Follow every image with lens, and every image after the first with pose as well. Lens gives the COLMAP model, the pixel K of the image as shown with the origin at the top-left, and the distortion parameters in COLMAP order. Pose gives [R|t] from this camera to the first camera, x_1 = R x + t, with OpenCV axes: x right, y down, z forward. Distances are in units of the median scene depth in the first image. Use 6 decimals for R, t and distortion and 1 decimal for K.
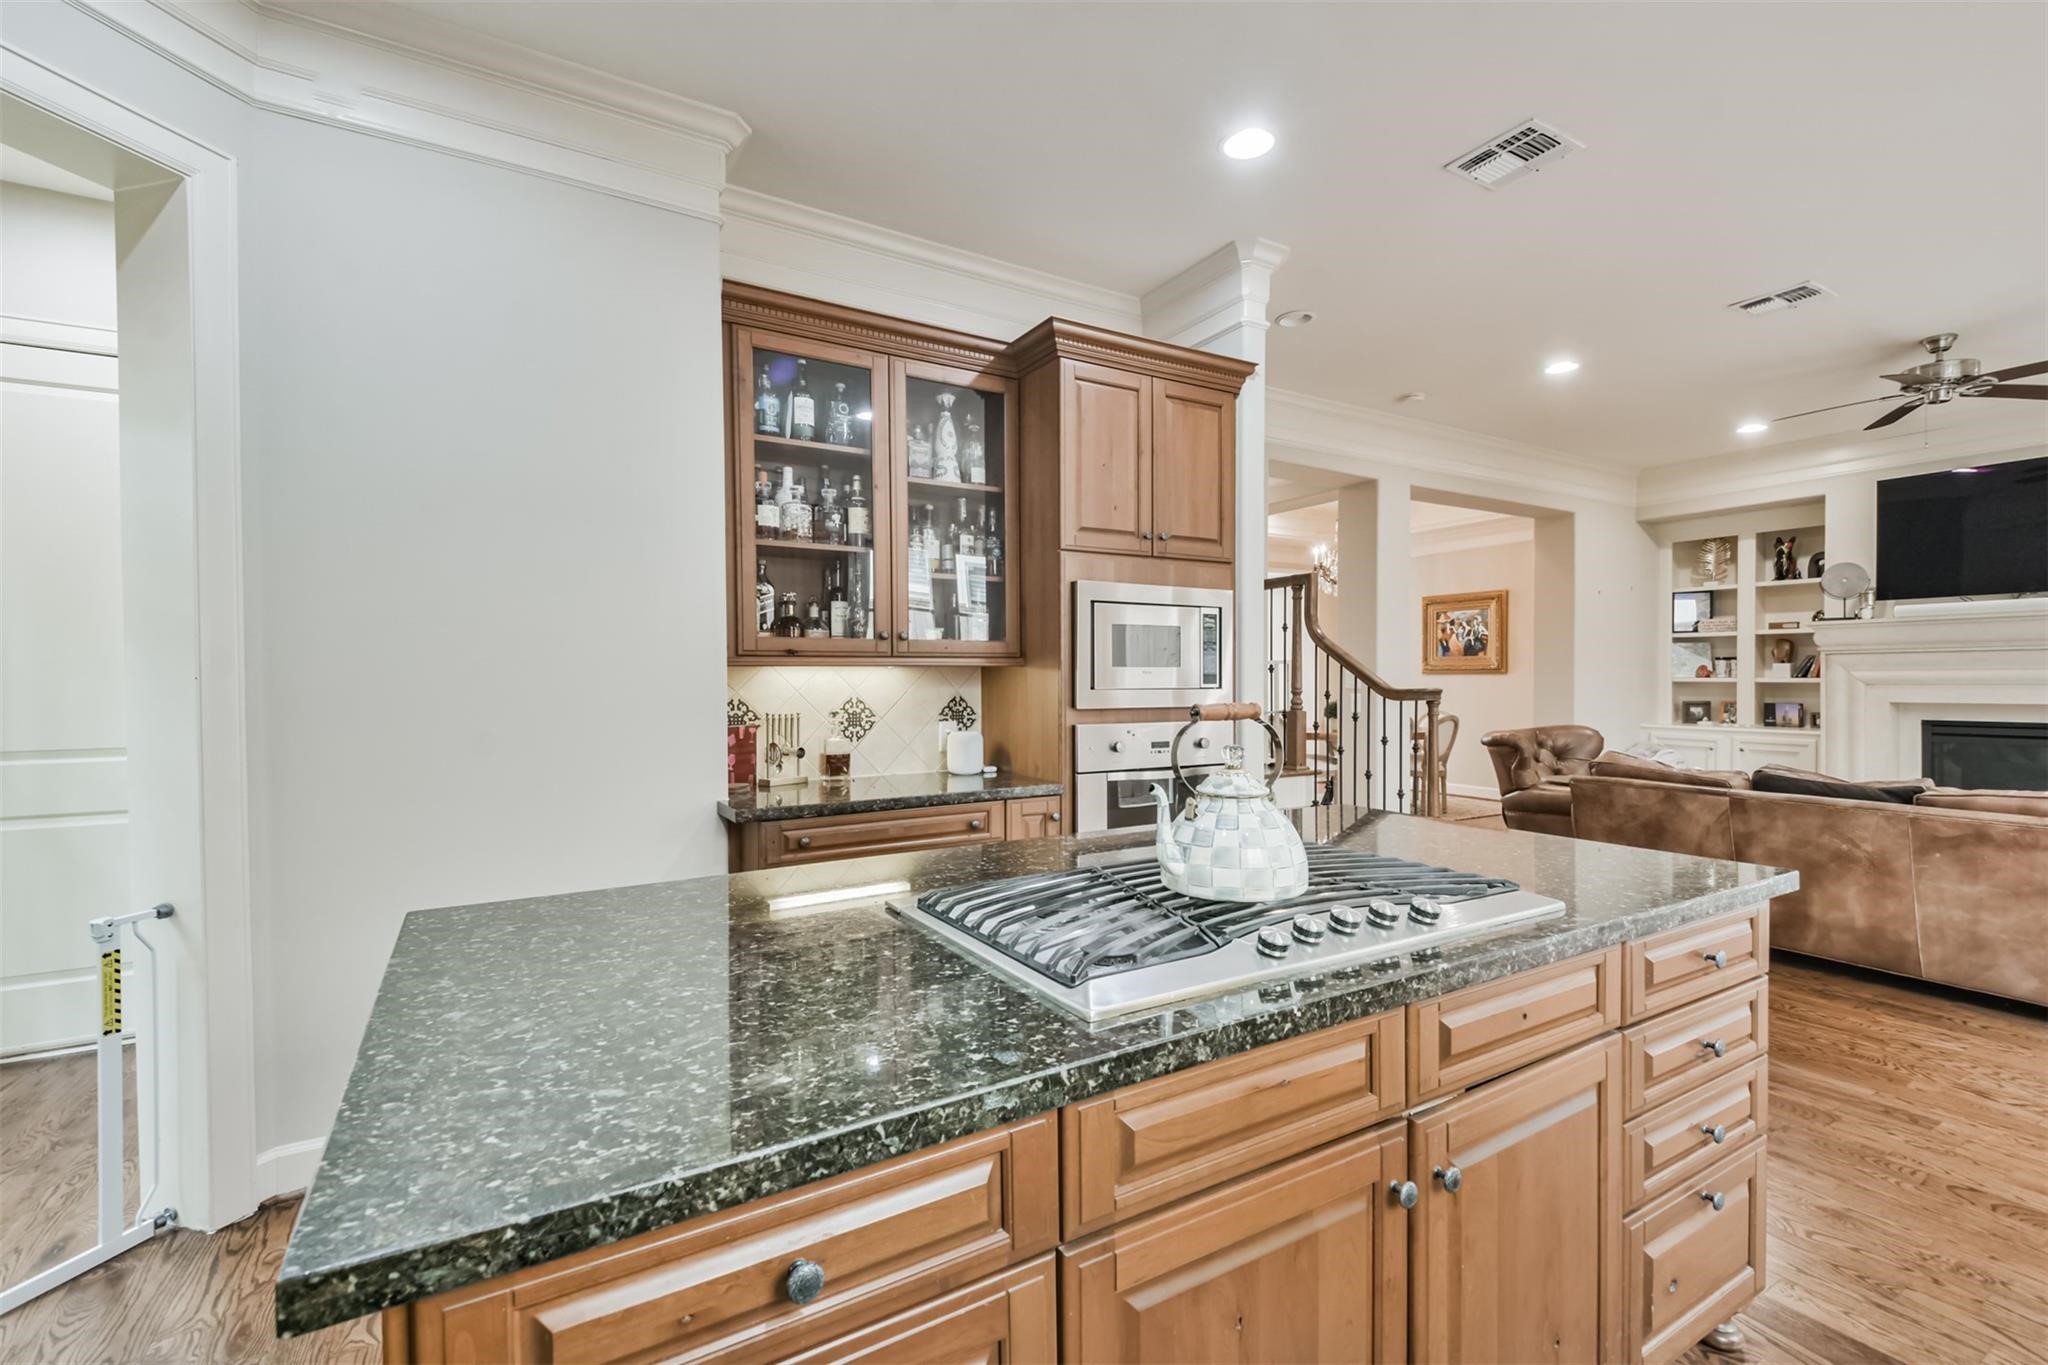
lens RADIAL K [[888.0, 0, 1031.6], [0, 888.0, 693.7], [0, 0, 1]] dist [0.031838, -0.011209]
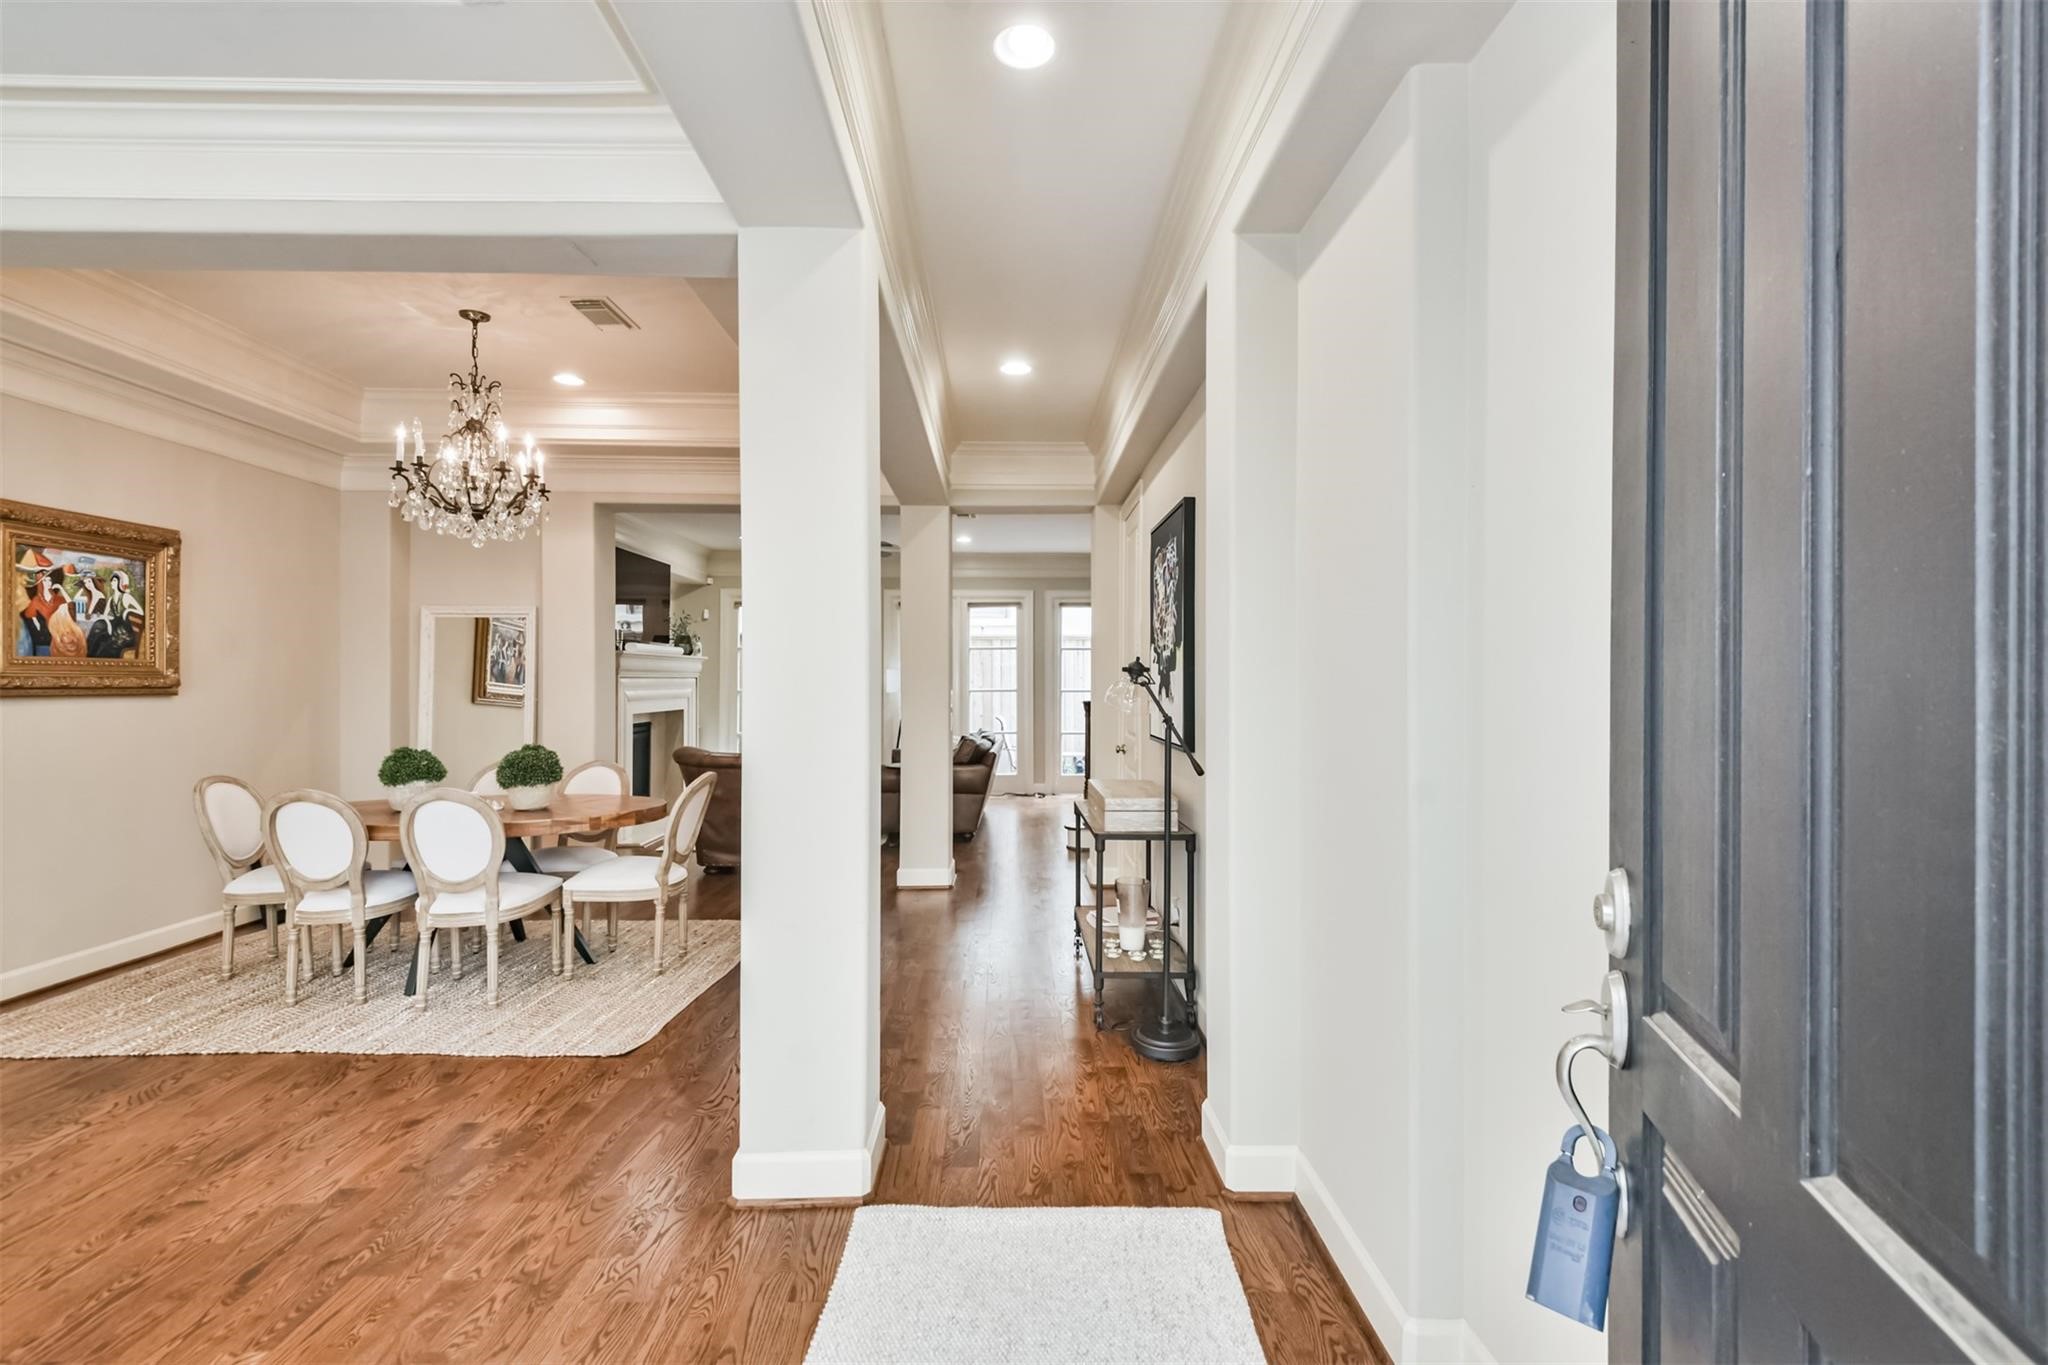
lens RADIAL K [[888.0, 0, 1021.3], [0, 888.0, 681.1], [0, 0, 1]] dist [0.031838, -0.011209]
pose [[-0.865003, 0.003290, 0.501755, -0.380969], [0.011330, 0.999852, 0.012976, -0.086022], [-0.501638, 0.016909, -0.864912, 3.211838]]
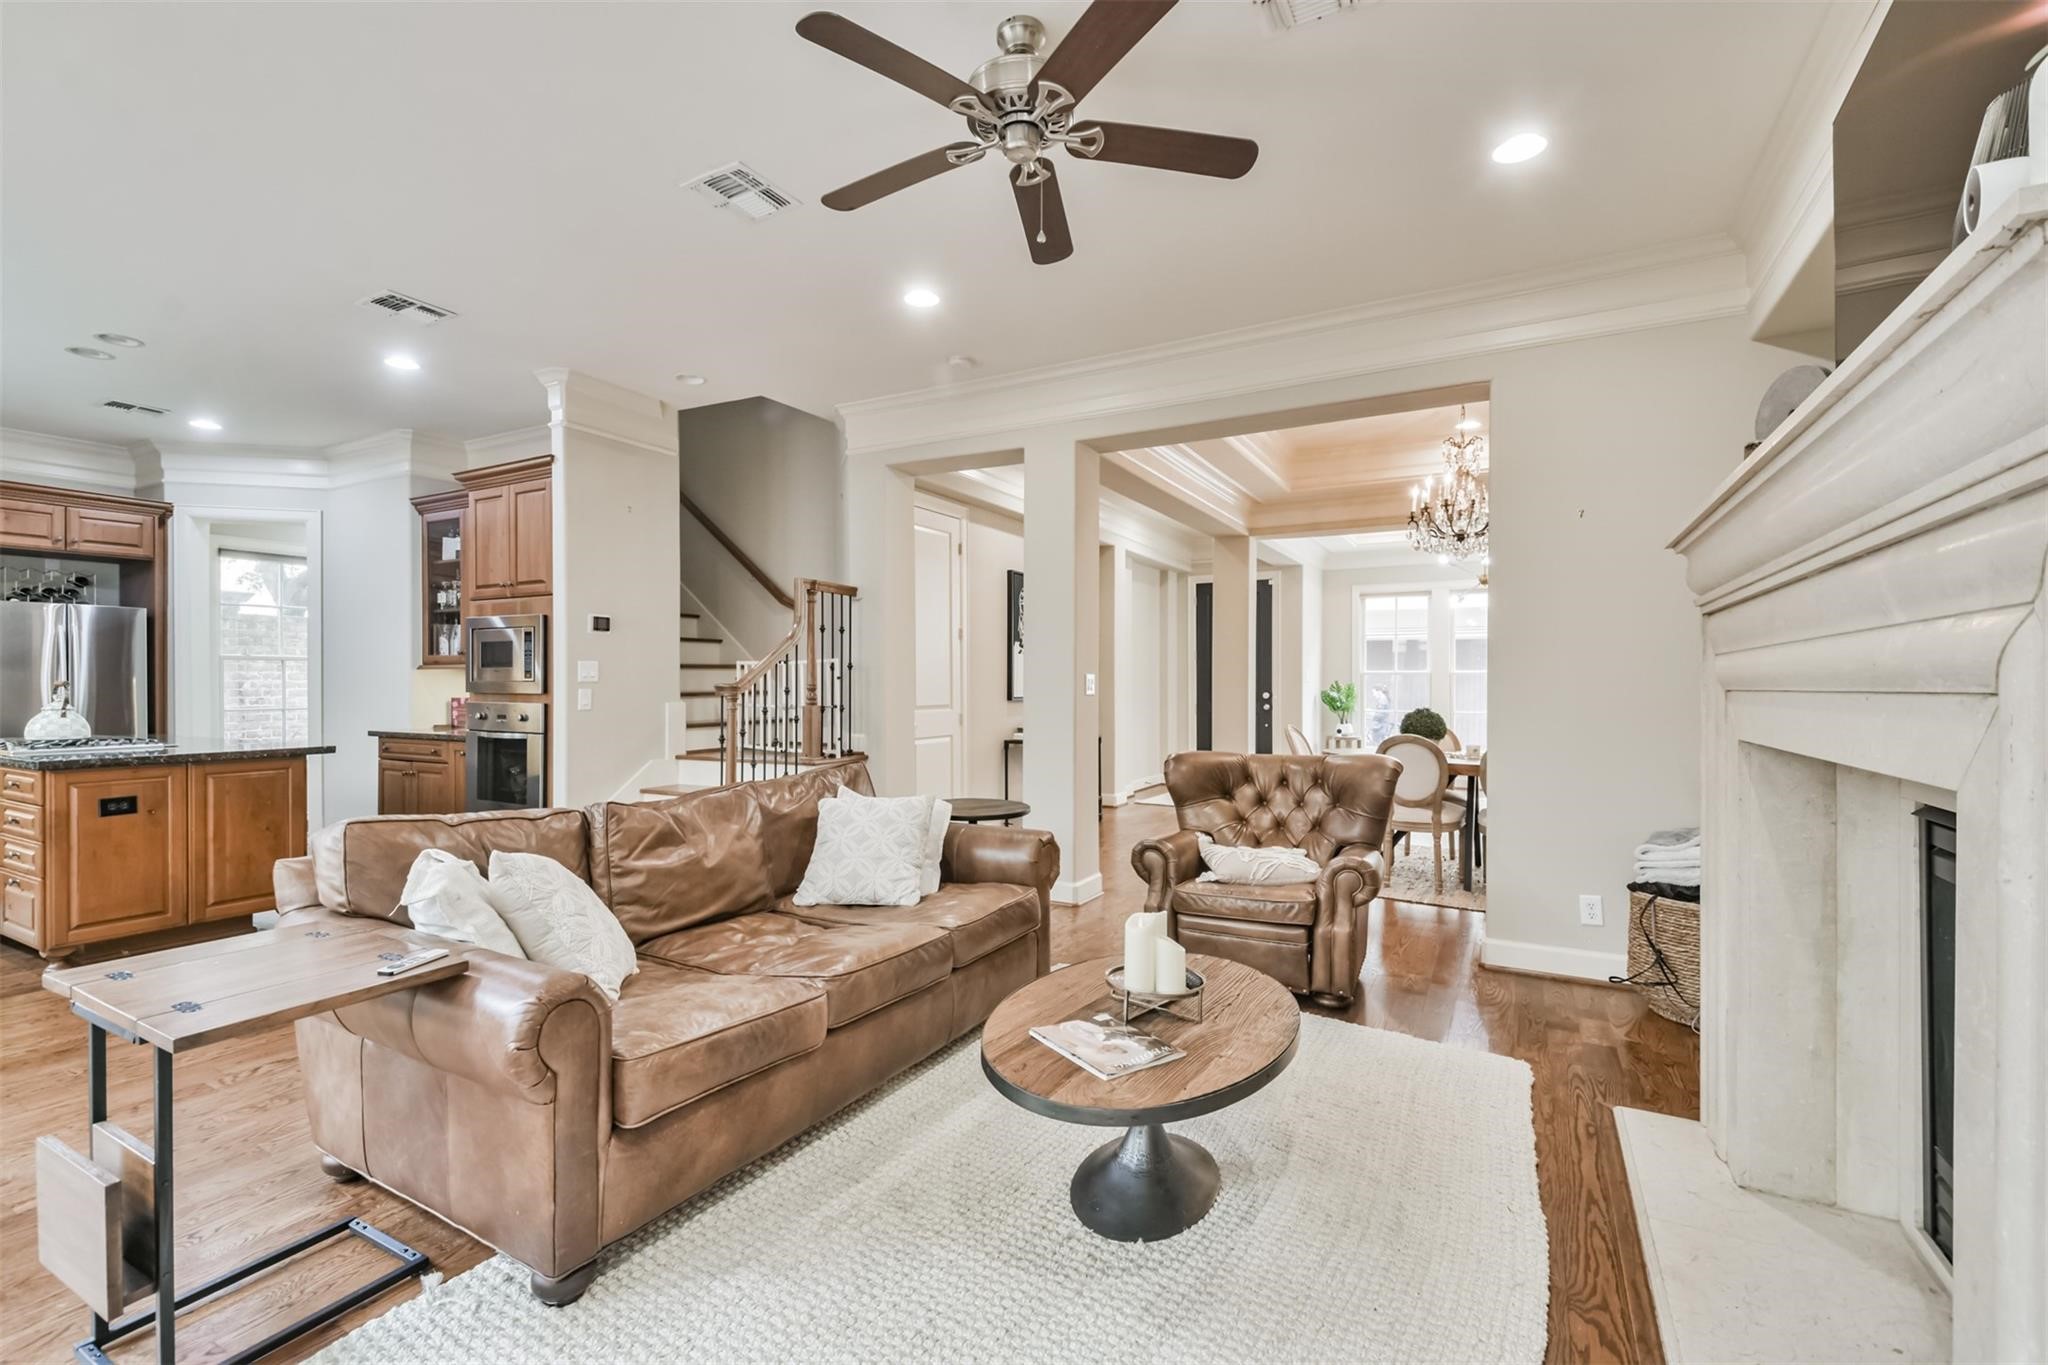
lens RADIAL K [[888.0, 0, 984.3], [0, 888.0, 673.9], [0, 0, 1]] dist [0.031838, -0.011209]
pose [[0.480164, -0.000941, -0.877178, 1.841509], [-0.020907, 0.999703, -0.012517, -0.015752], [0.876930, 0.024349, 0.480002, 0.938617]]
